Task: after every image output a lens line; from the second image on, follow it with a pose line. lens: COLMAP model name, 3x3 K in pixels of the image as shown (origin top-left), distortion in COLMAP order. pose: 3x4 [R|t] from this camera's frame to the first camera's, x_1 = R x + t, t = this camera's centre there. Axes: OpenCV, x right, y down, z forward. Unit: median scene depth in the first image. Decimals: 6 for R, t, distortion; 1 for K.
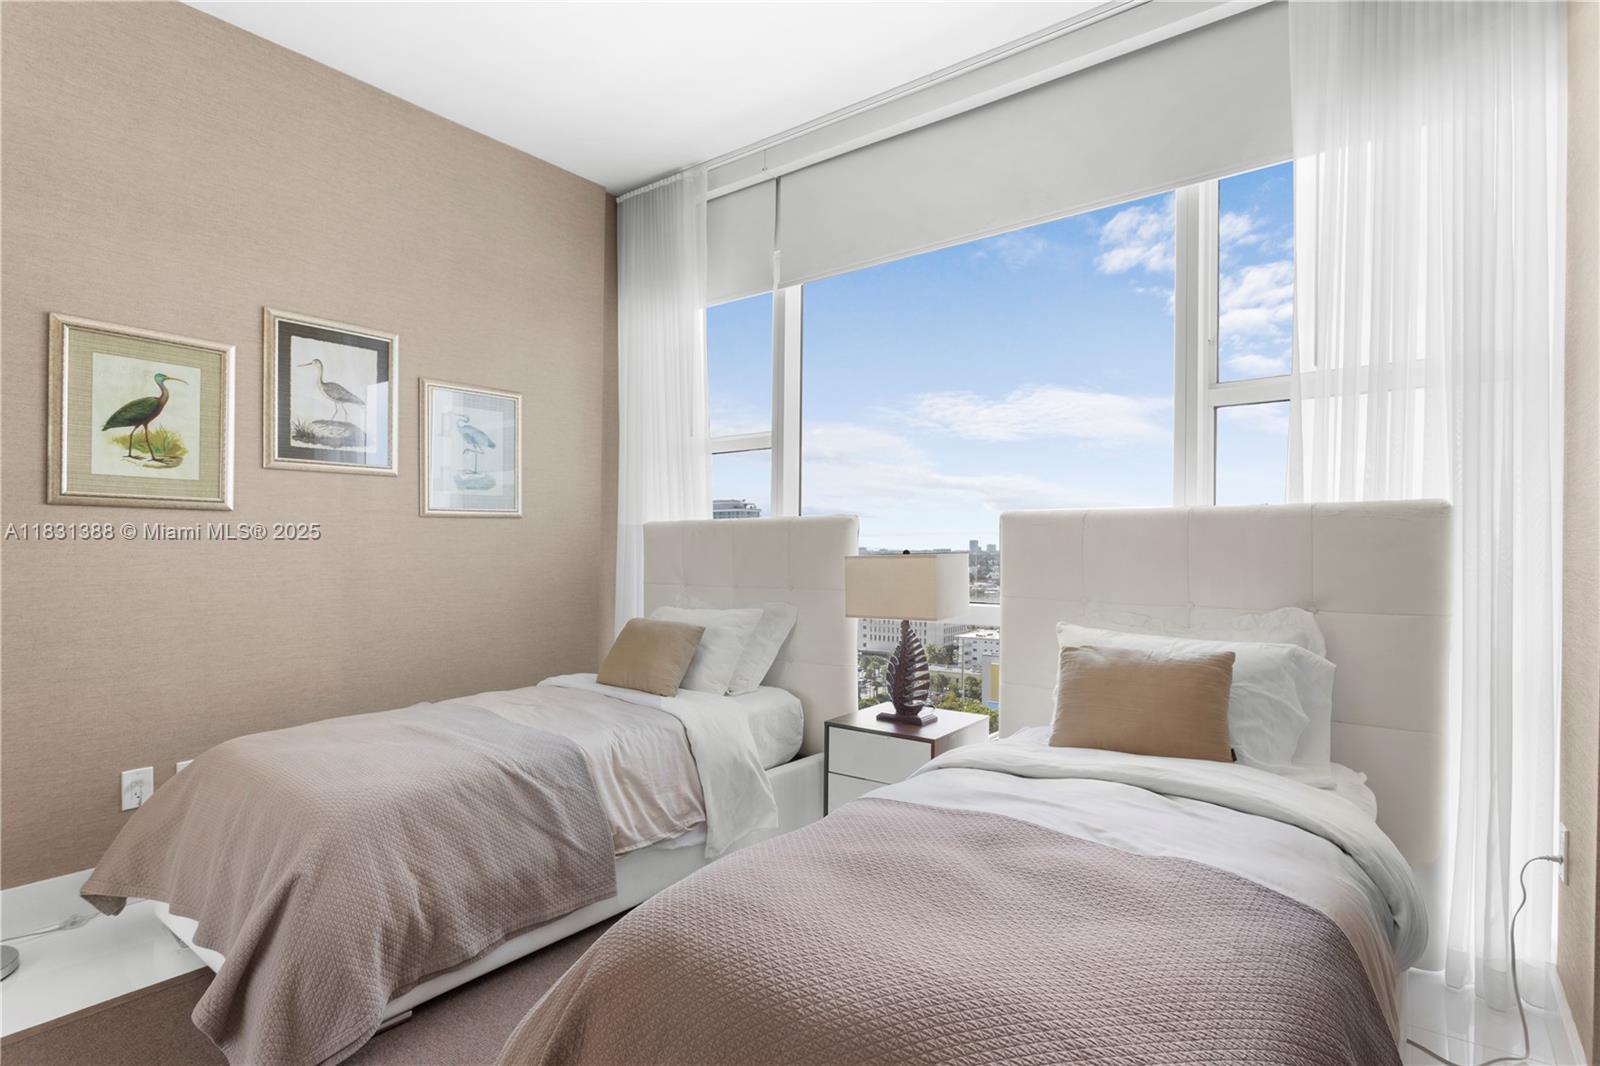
lens RADIAL K [[811.9, 0, 794.8], [0, 811.9, 553.1], [0, 0, 1]] dist [-0.013430, 0.009414]
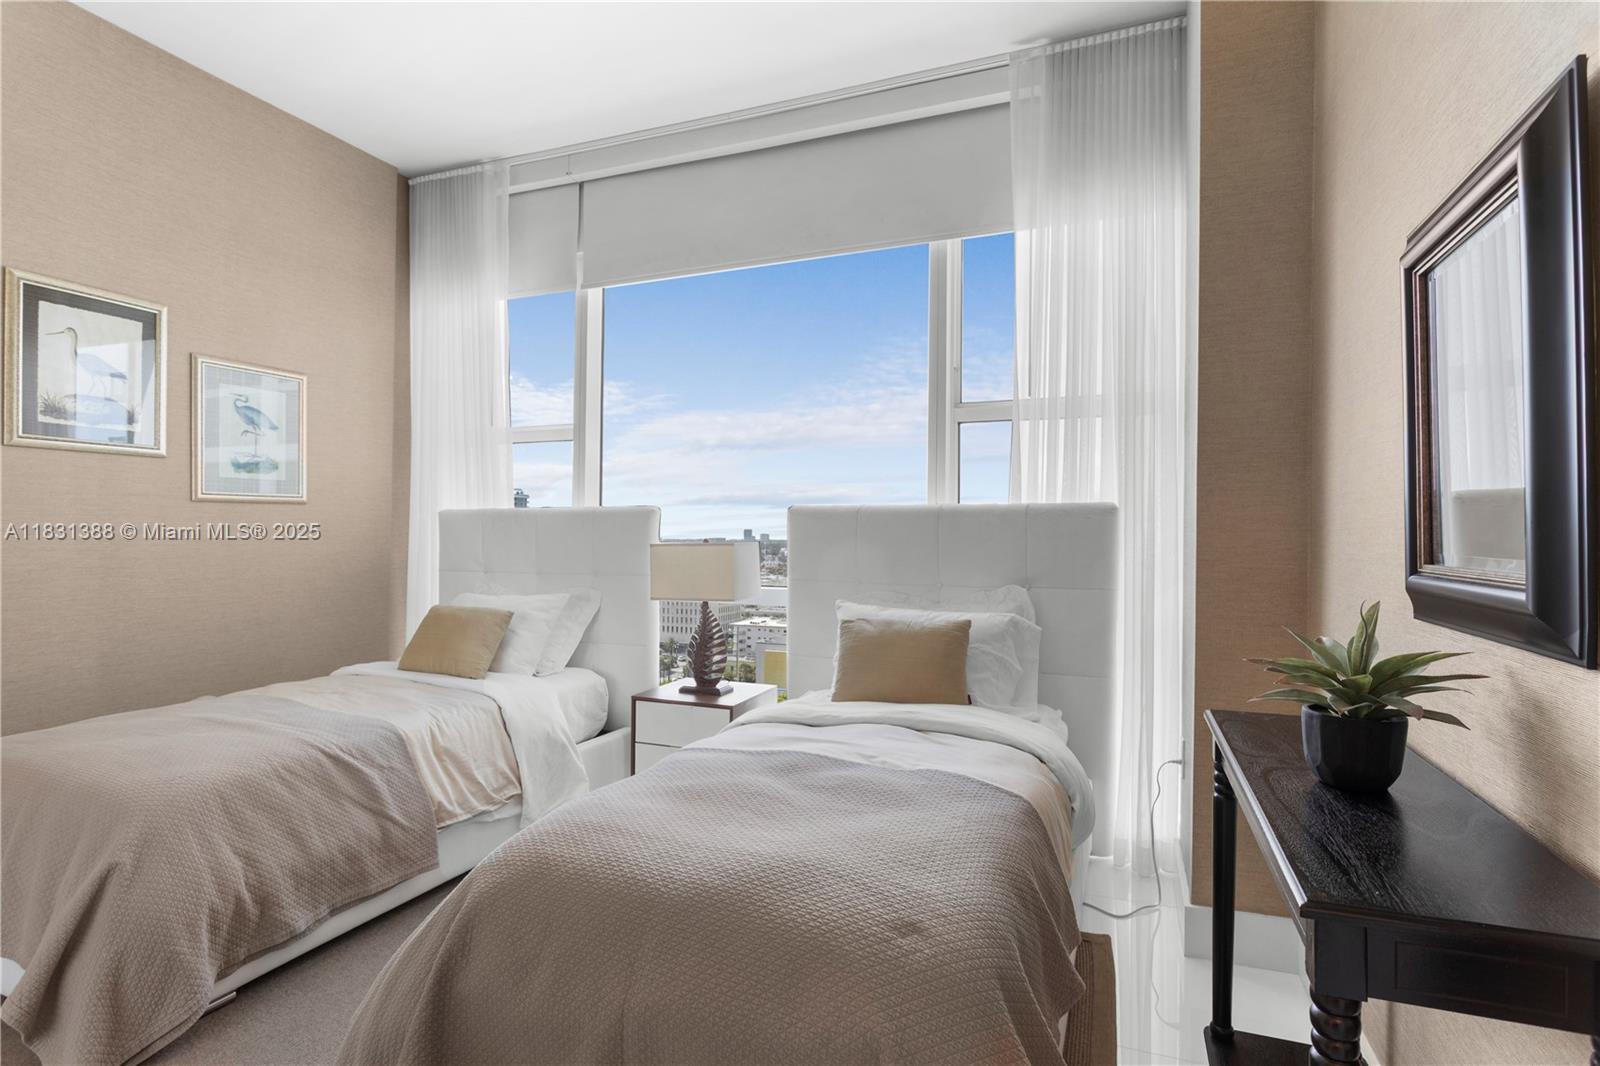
lens RADIAL K [[811.9, 0, 804.7], [0, 811.9, 529.6], [0, 0, 1]] dist [-0.013430, 0.009414]
pose [[0.959495, 0.007143, 0.281636, -0.054283], [-0.002925, 0.999877, -0.015396, 0.000800], [-0.281711, 0.013948, 0.959398, -0.123304]]
